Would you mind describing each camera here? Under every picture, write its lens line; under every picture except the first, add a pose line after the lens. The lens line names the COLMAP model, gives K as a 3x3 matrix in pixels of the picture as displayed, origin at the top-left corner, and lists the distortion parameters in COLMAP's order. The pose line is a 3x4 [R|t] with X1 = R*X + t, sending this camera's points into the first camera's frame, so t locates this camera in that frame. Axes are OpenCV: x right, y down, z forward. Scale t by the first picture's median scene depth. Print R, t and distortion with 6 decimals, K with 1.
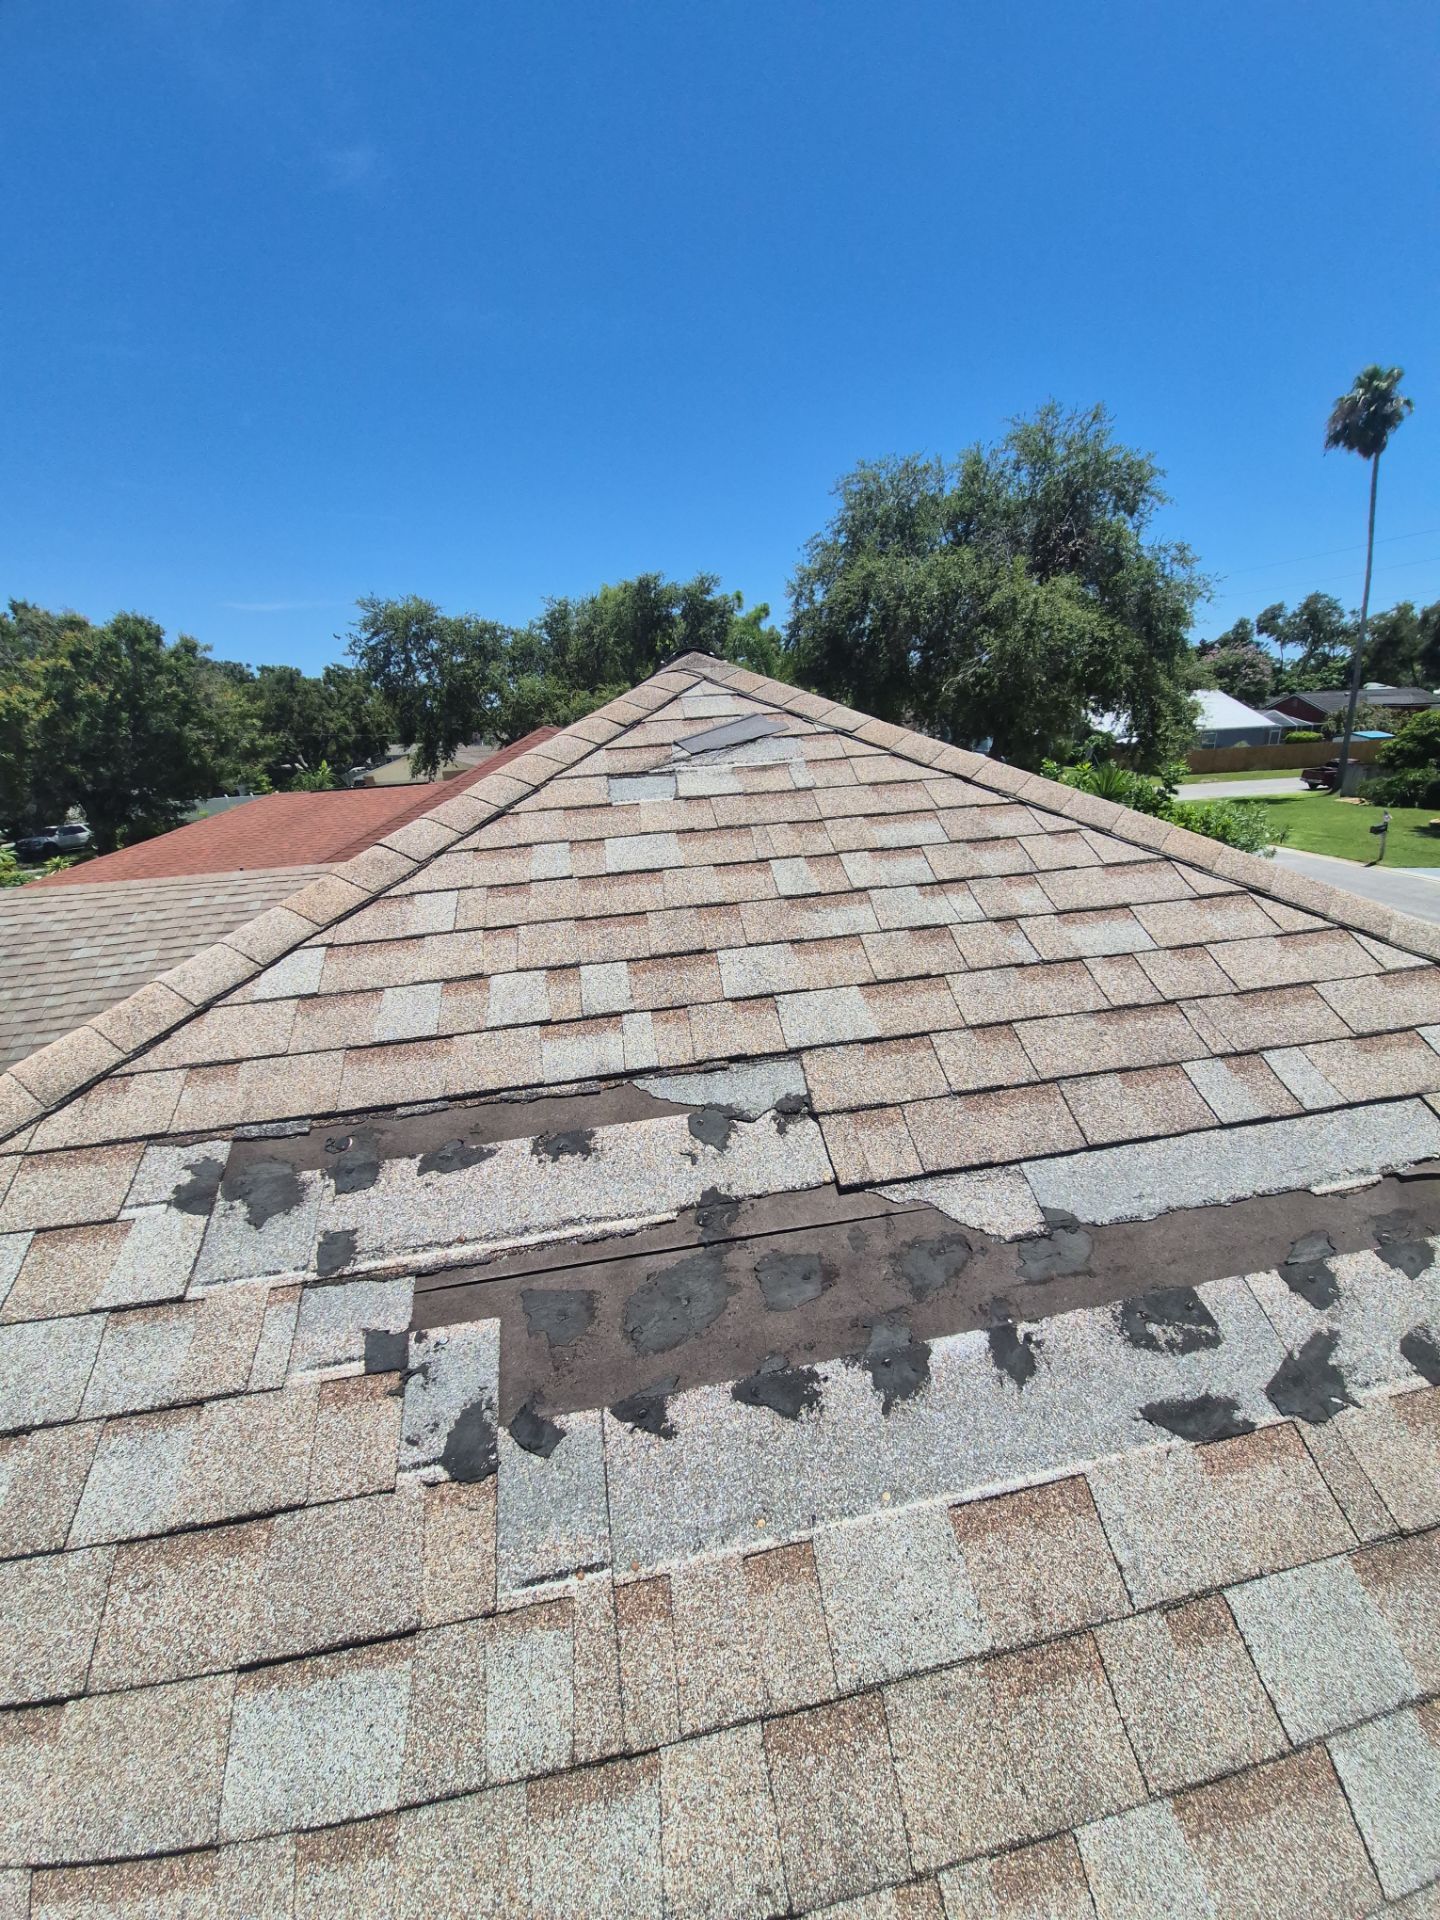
lens RADIAL K [[764.9, 0, 737.3], [0, 764.9, 1017.2], [0, 0, 1]] dist [-0.010918, -0.004732]
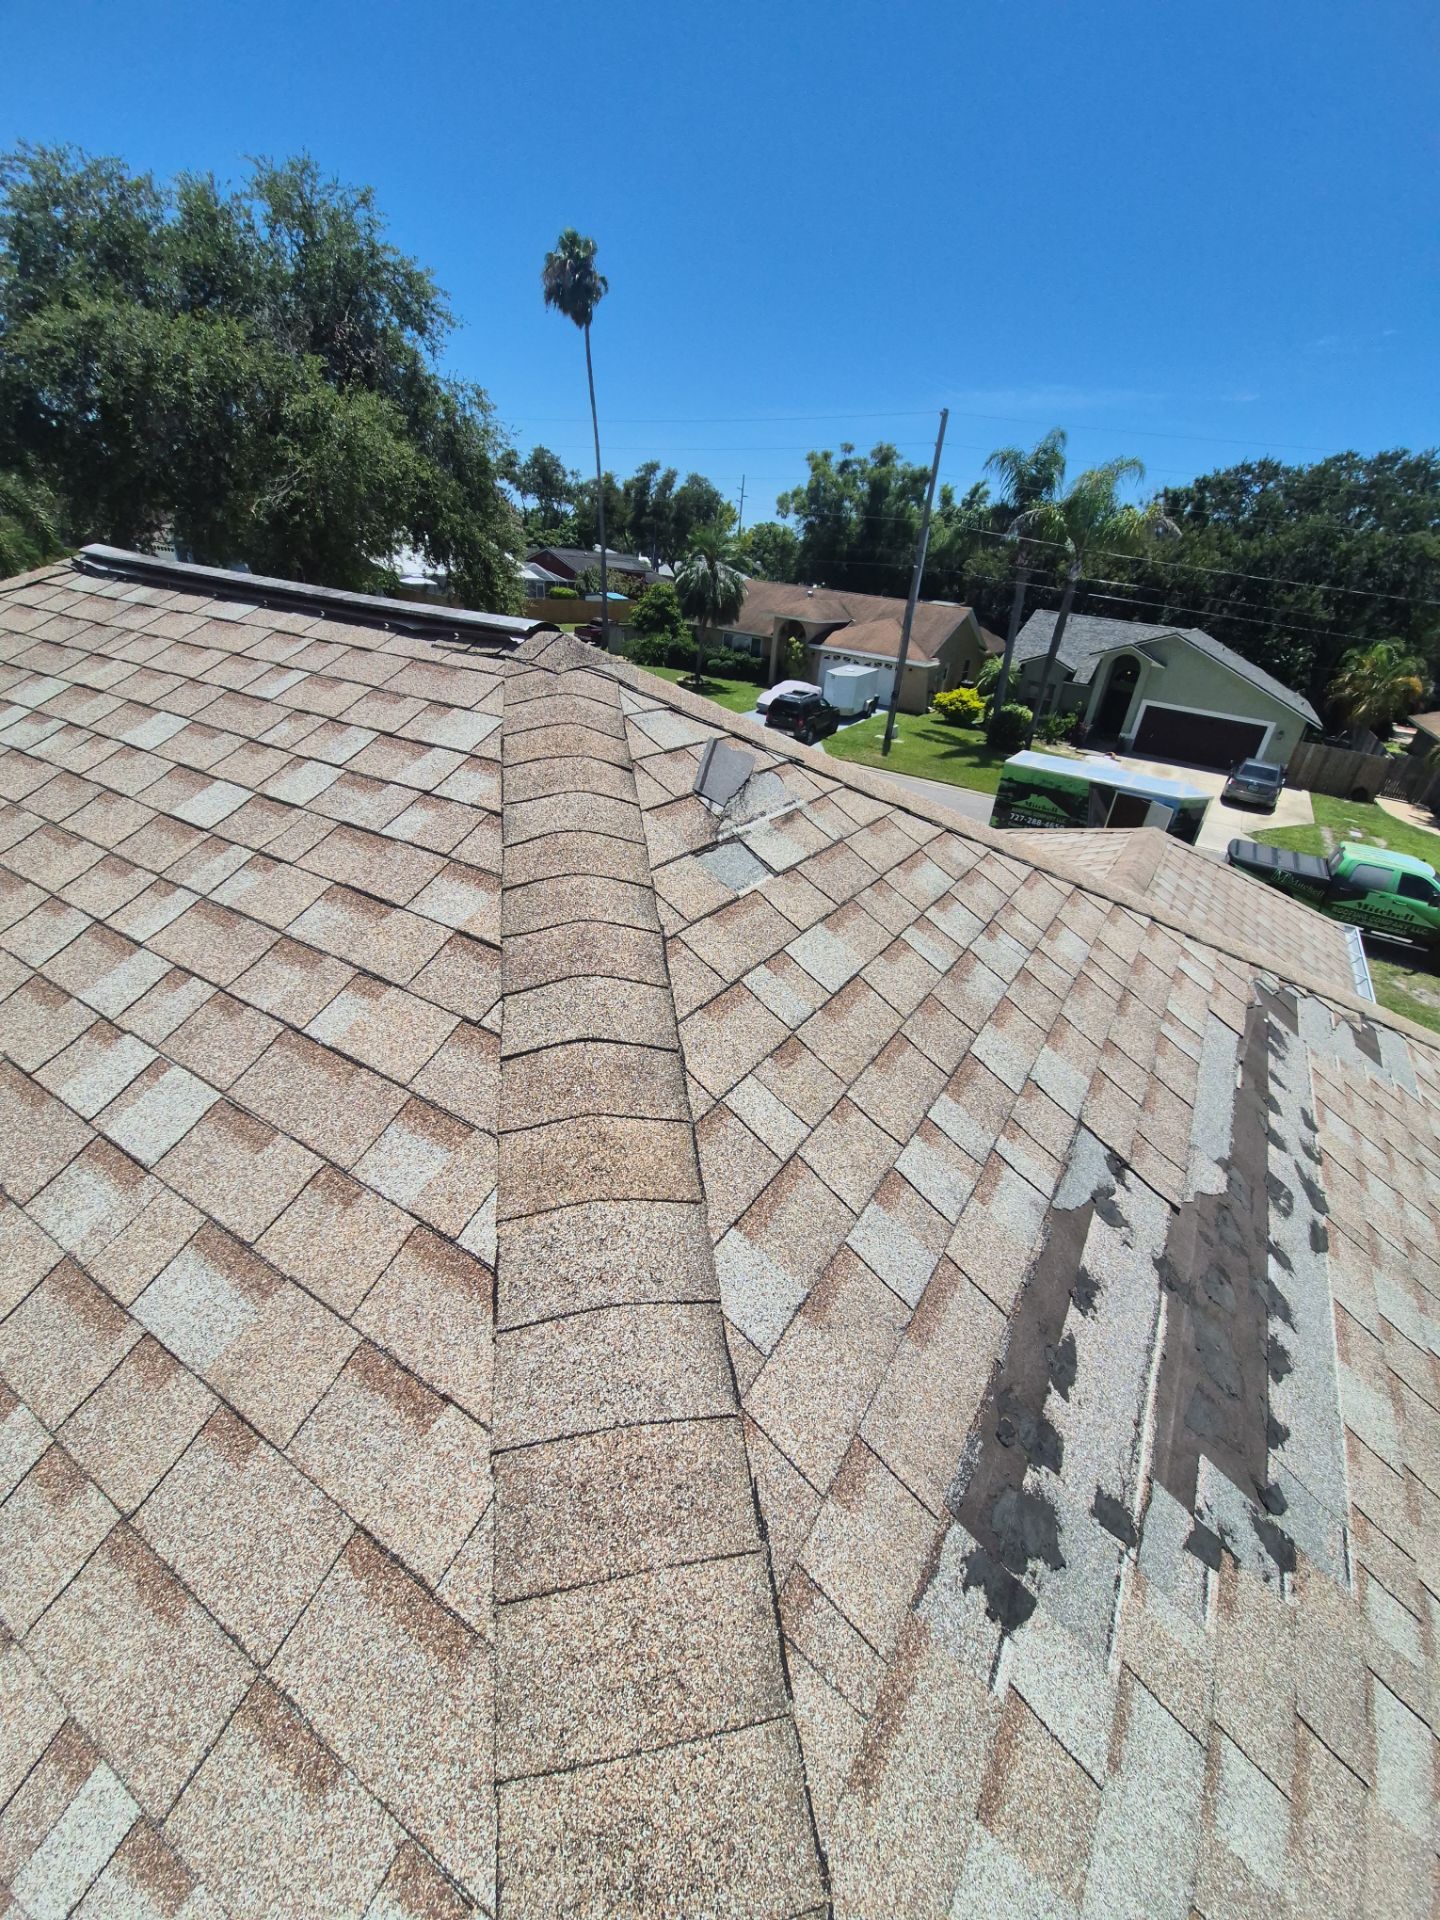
lens RADIAL K [[764.9, 0, 755.6], [0, 764.9, 1017.4], [0, 0, 1]] dist [-0.010918, -0.004732]
pose [[0.651066, -0.287081, 0.702636, -0.059375], [0.152014, 0.956276, 0.249856, -0.027358], [-0.743643, -0.055862, 0.666239, 0.033232]]
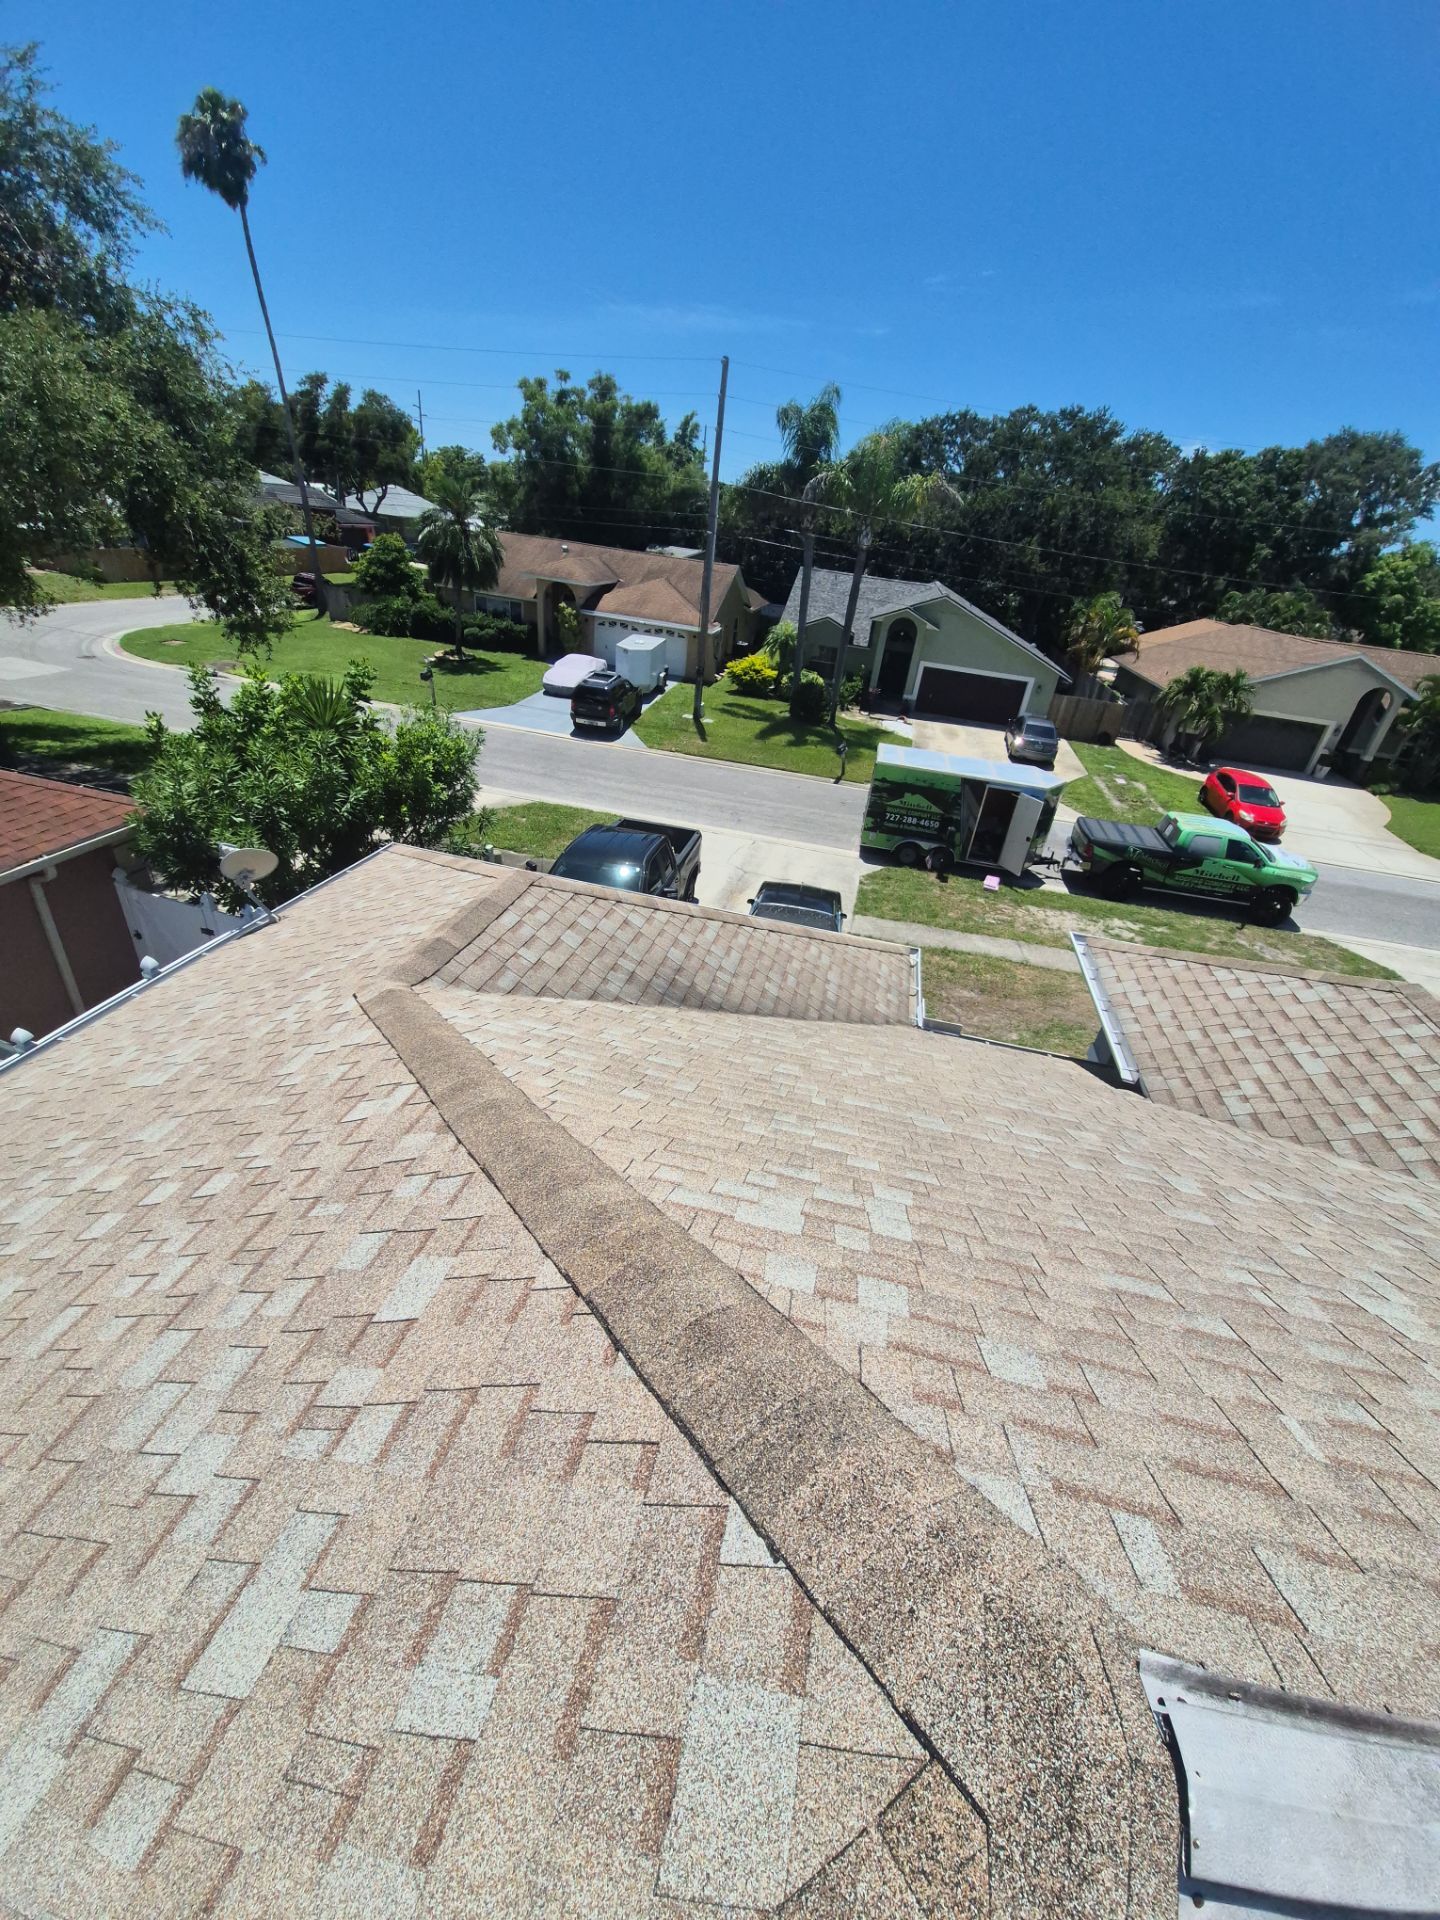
lens RADIAL K [[784.3, 0, 716.1], [0, 784.3, 982.4], [0, 0, 1]] dist [-0.008668, -0.004287]
pose [[0.377626, -0.389018, 0.840276, -0.049129], [0.206809, 0.919977, 0.332975, -0.114871], [-0.902568, 0.048037, 0.427860, 0.176550]]
